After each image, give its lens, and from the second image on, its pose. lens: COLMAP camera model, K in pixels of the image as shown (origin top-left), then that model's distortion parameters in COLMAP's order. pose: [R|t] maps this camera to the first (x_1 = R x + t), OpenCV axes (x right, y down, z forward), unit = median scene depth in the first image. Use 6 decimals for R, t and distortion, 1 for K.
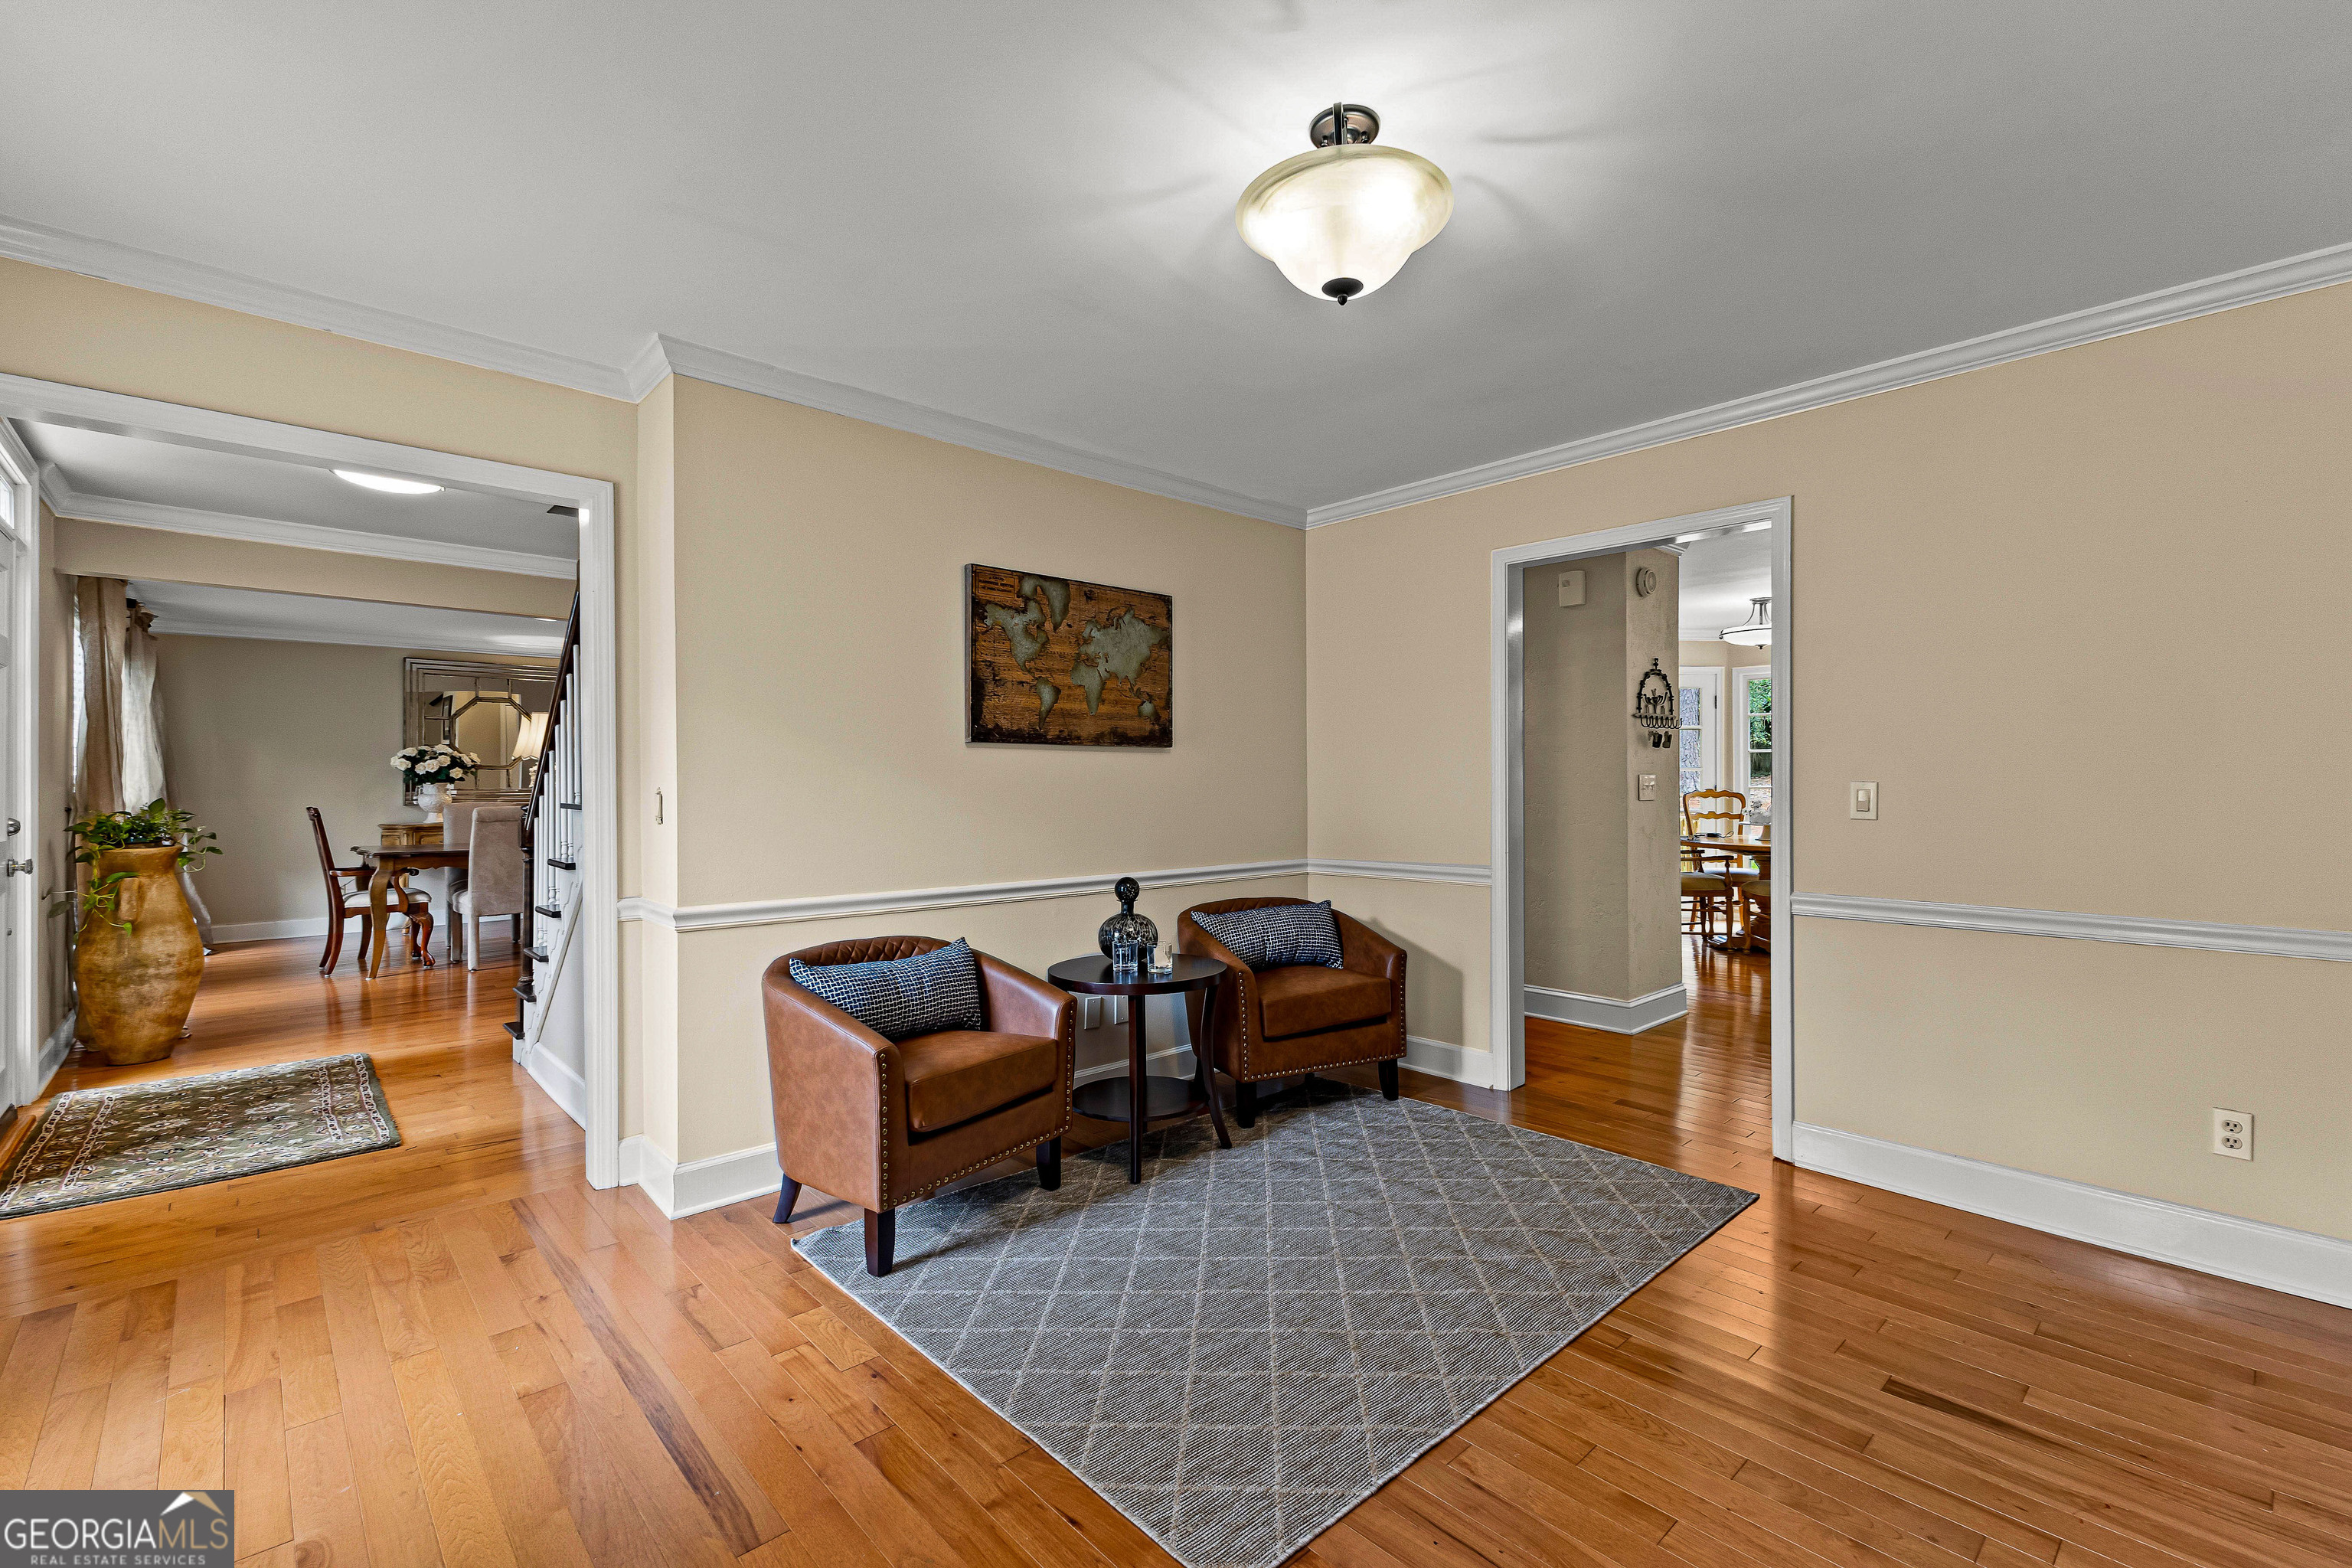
lens RADIAL K [[1019.6, 0, 1191.7], [0, 1019.6, 778.7], [0, 0, 1]] dist [0.016428, -0.003671]
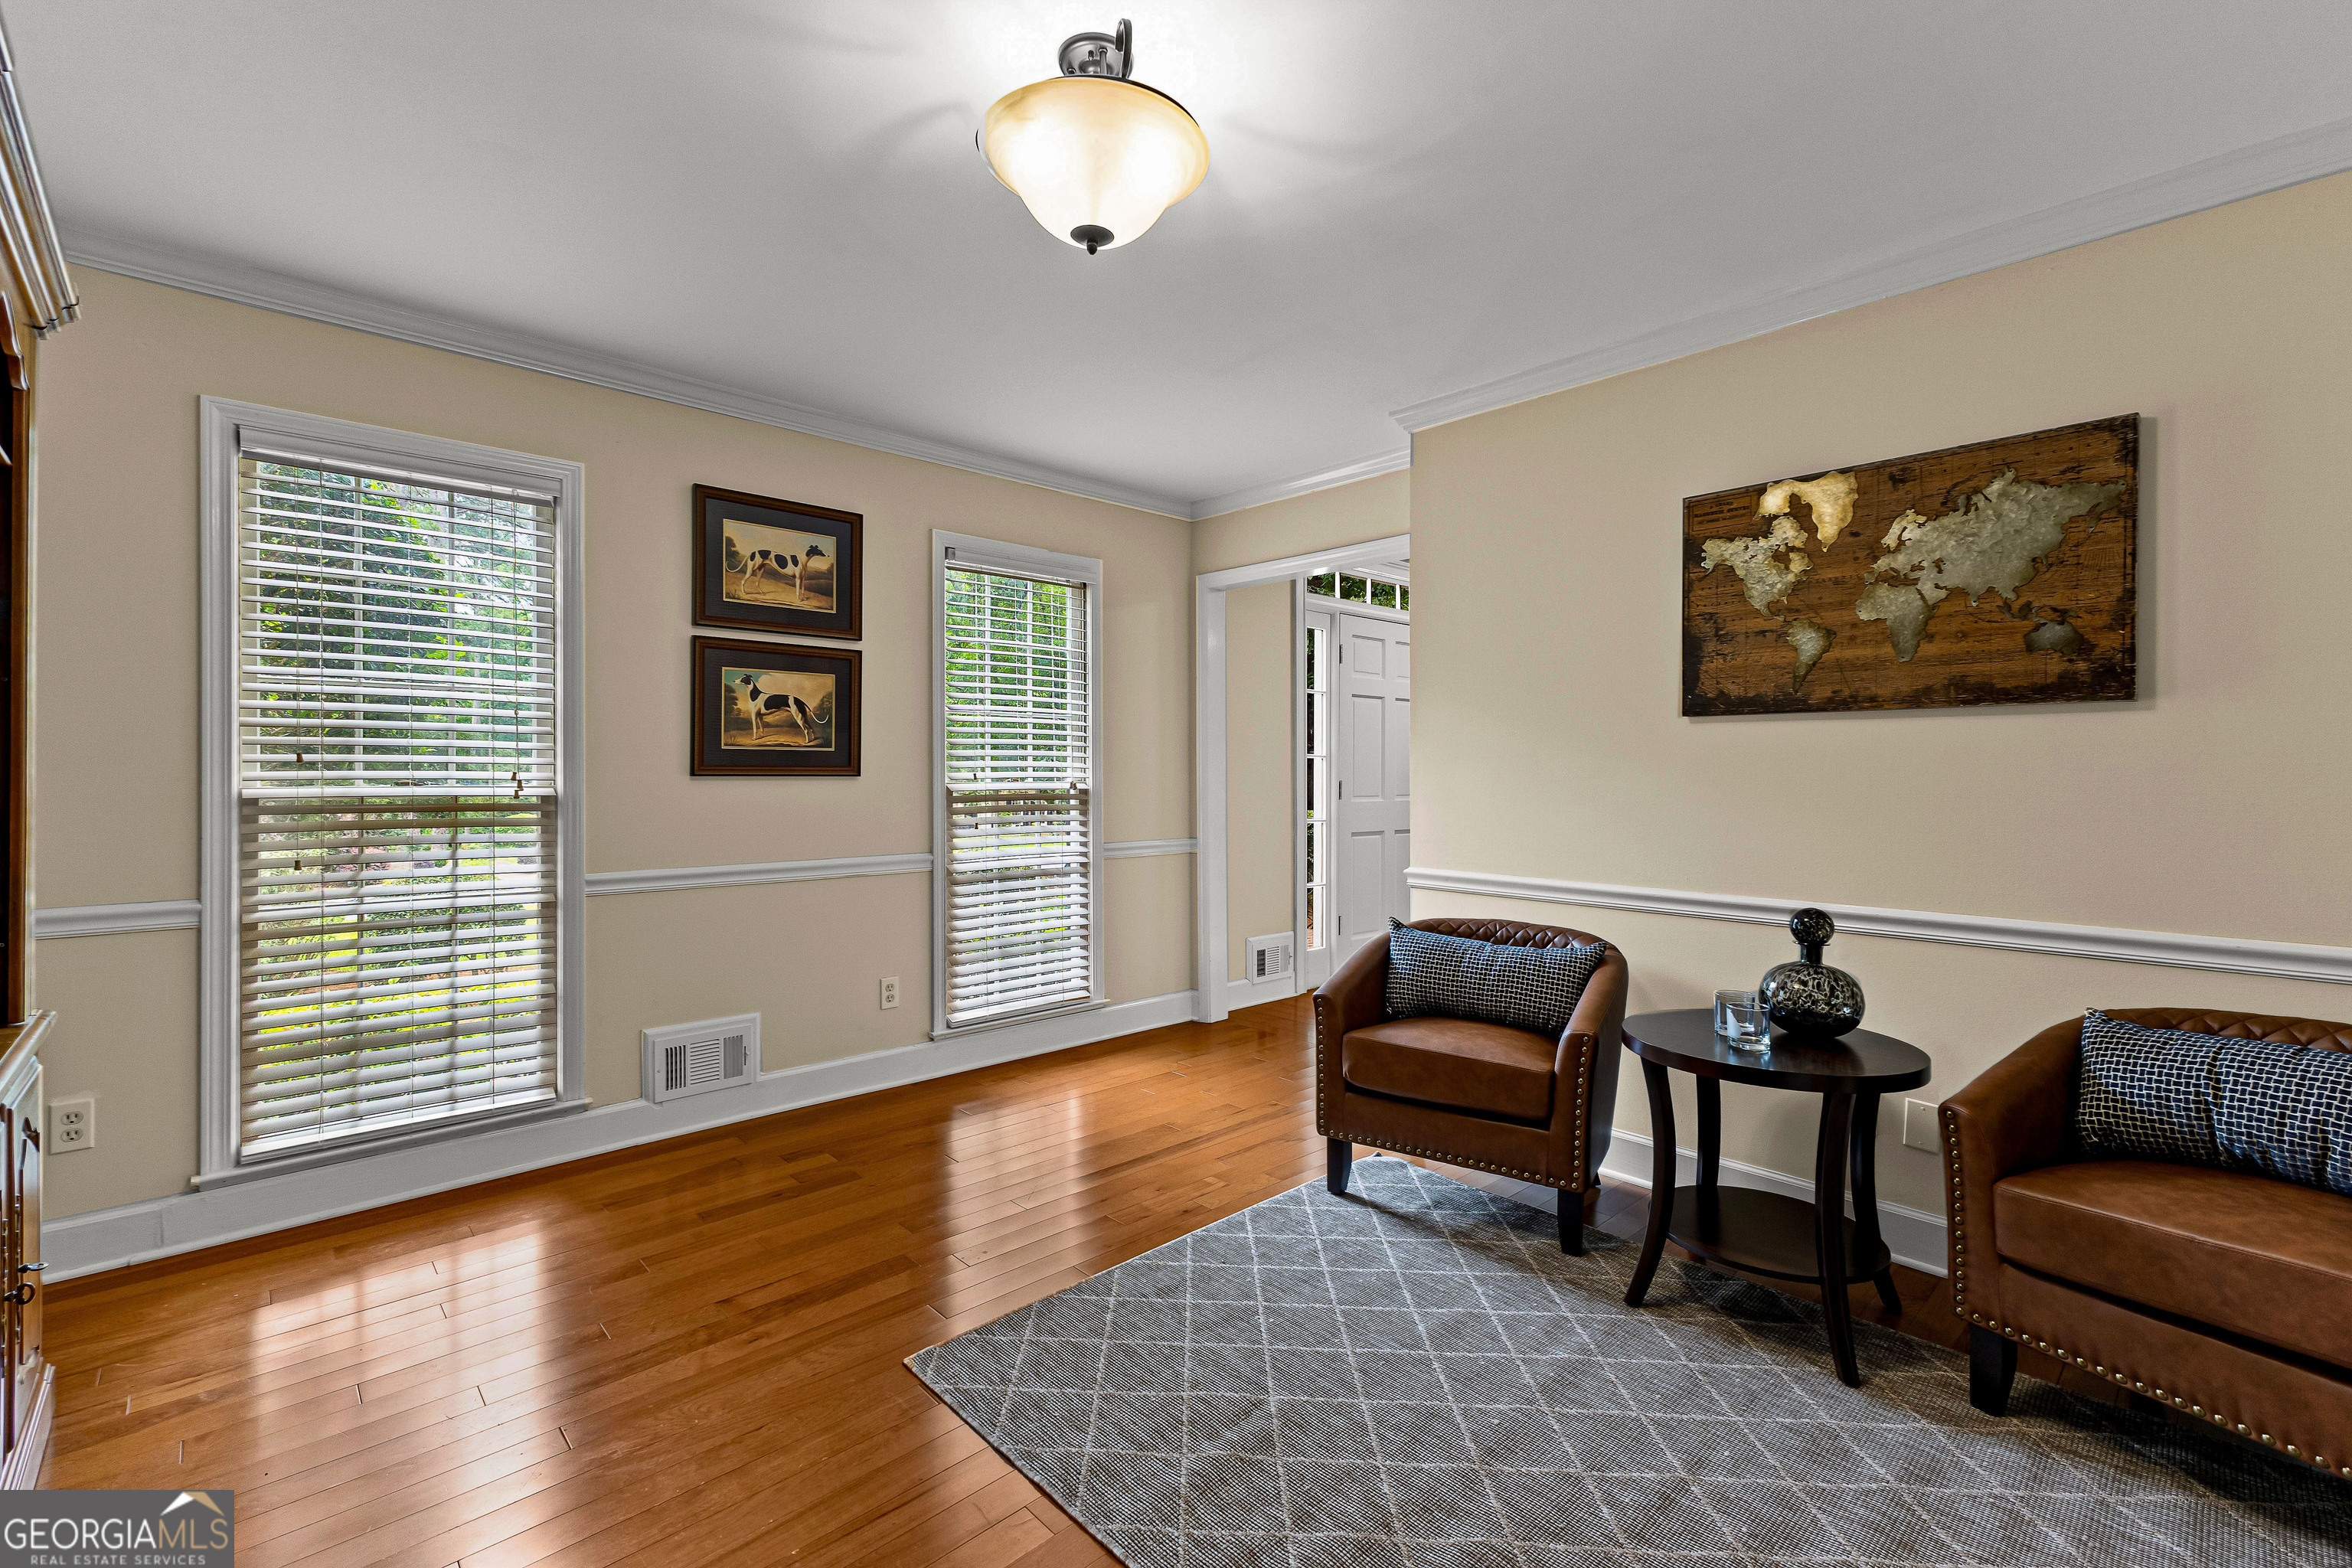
lens RADIAL K [[1019.6, 0, 1186.1], [0, 1019.6, 778.2], [0, 0, 1]] dist [0.016428, -0.003671]
pose [[0.007812, 0.007536, -0.999941, 0.592205], [-0.001314, 0.999971, 0.007526, 0.007694], [0.999969, 0.001255, 0.007822, 0.582176]]
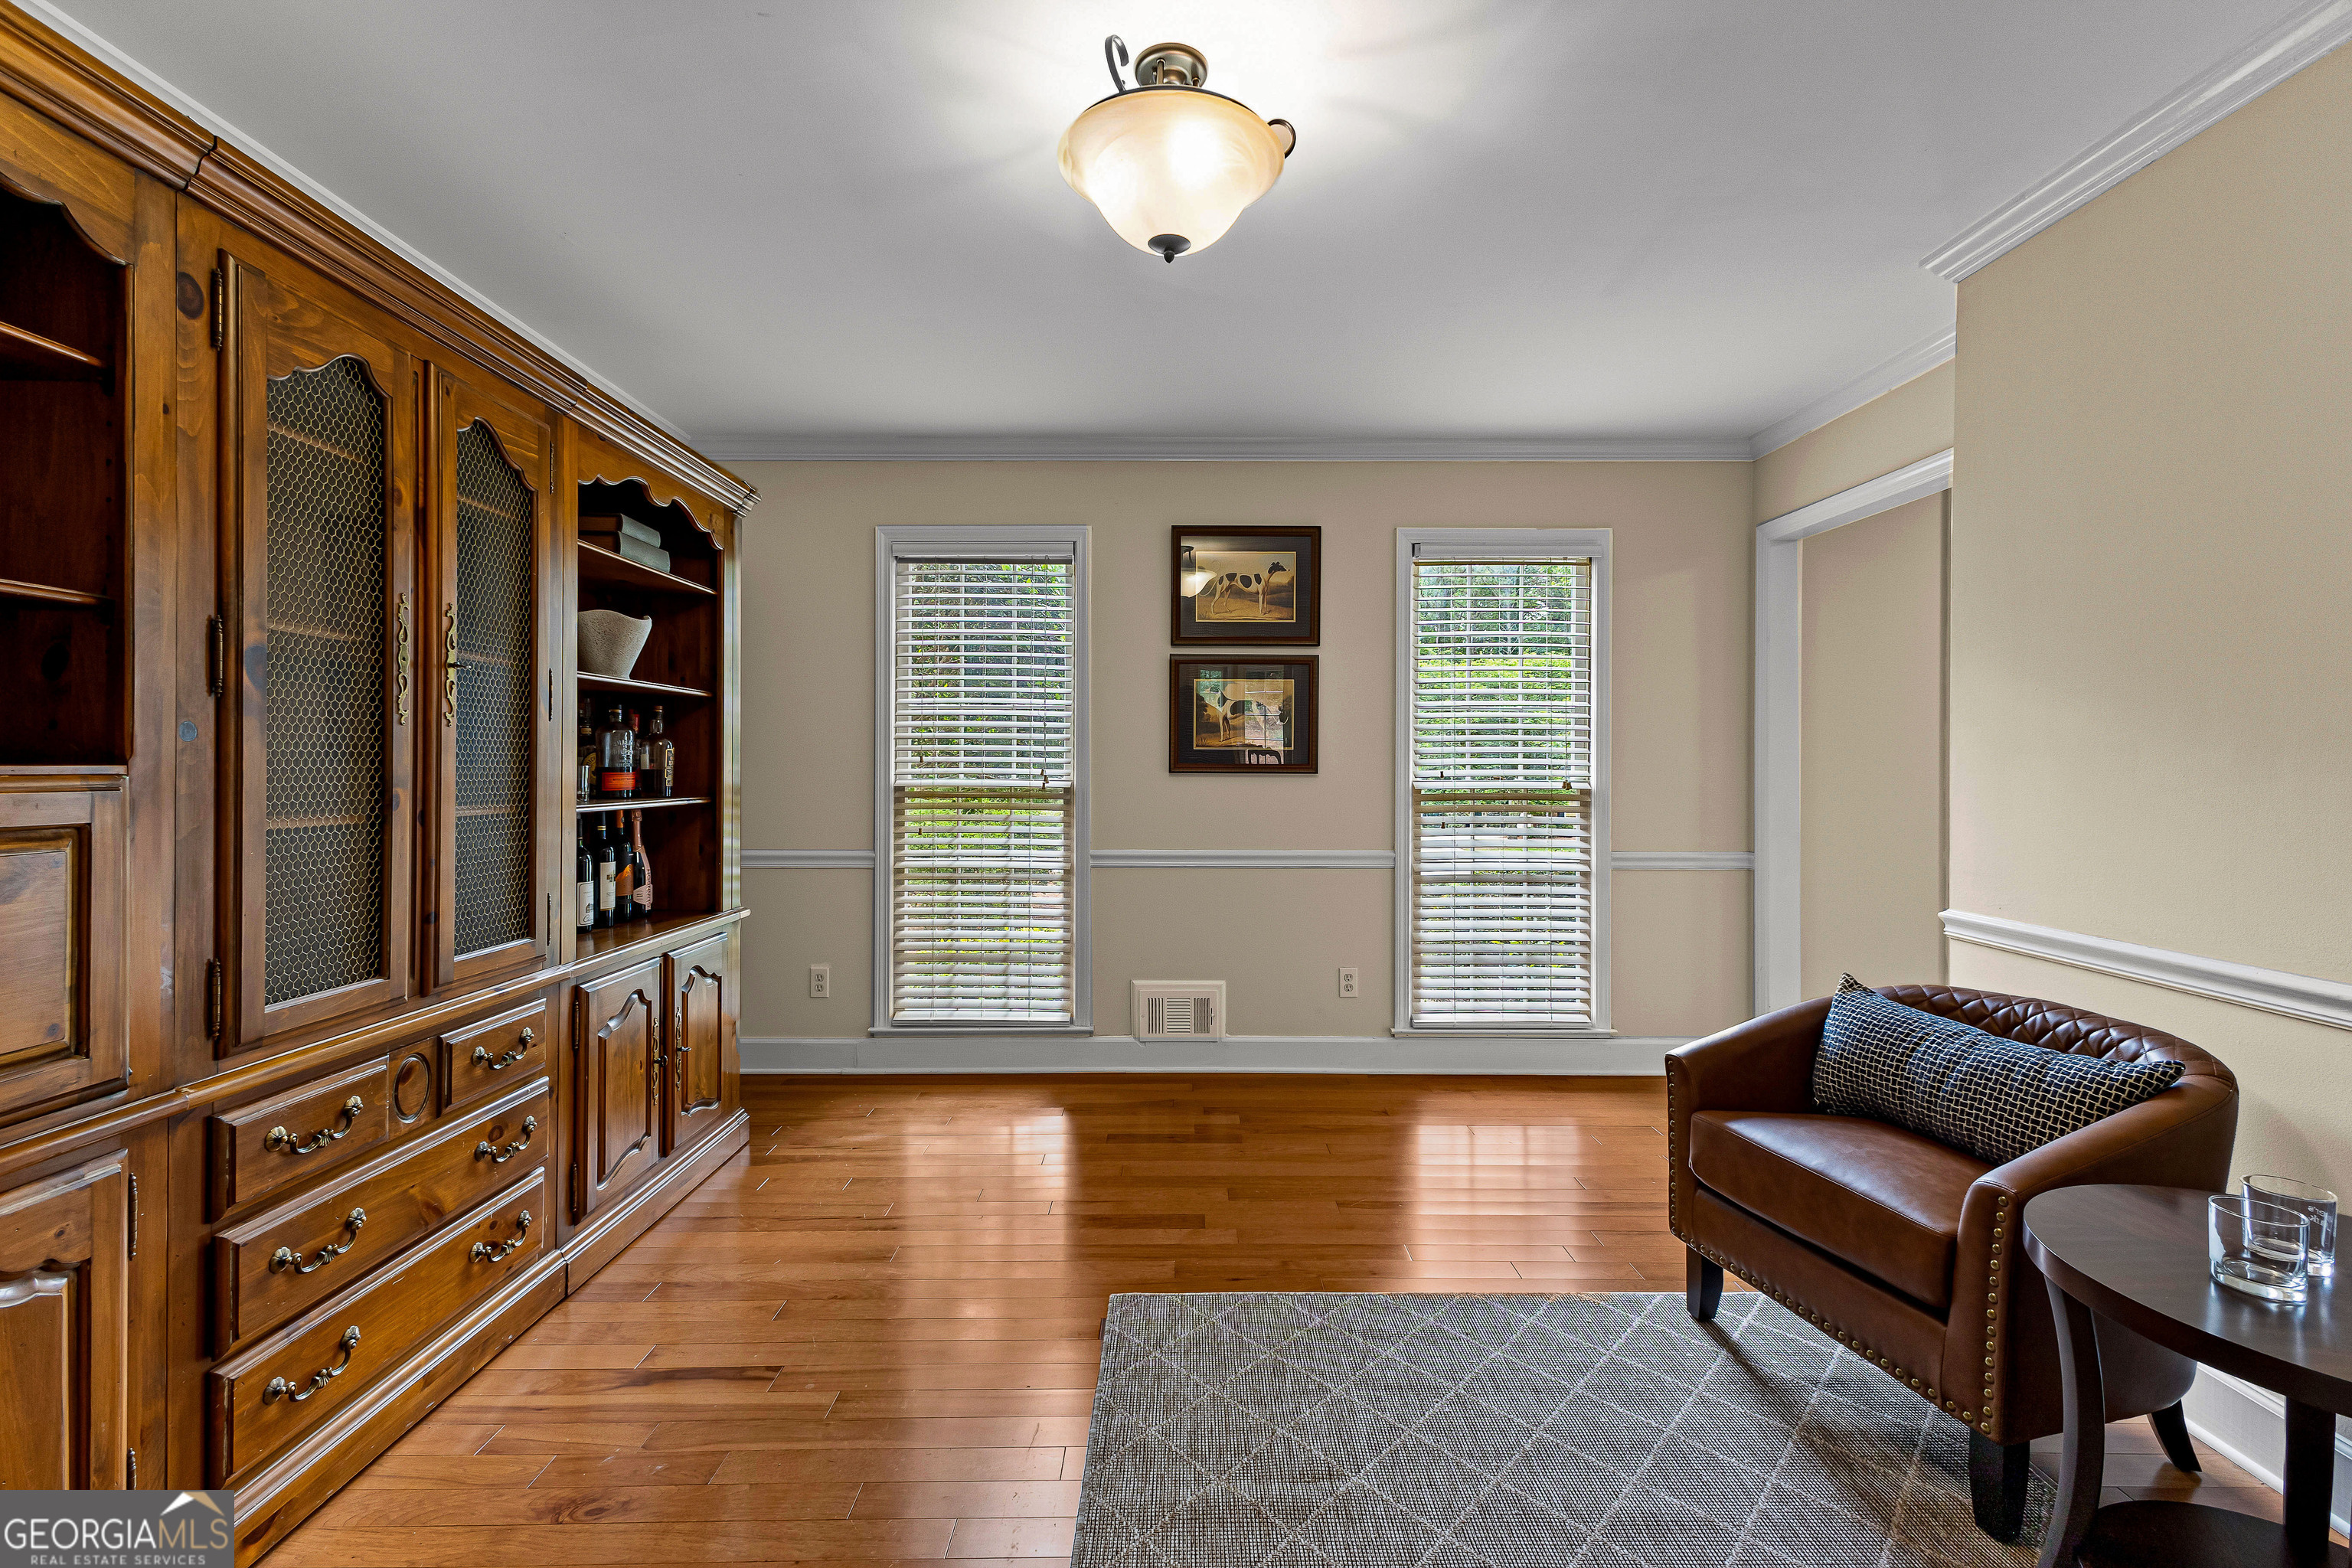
lens RADIAL K [[1019.6, 0, 1185.4], [0, 1019.6, 773.6], [0, 0, 1]] dist [0.016428, -0.003671]
pose [[-0.674666, 0.004896, -0.738107, 0.458996], [-0.001880, 0.999963, 0.008352, 0.005099], [0.738121, 0.007022, -0.674632, 0.897368]]
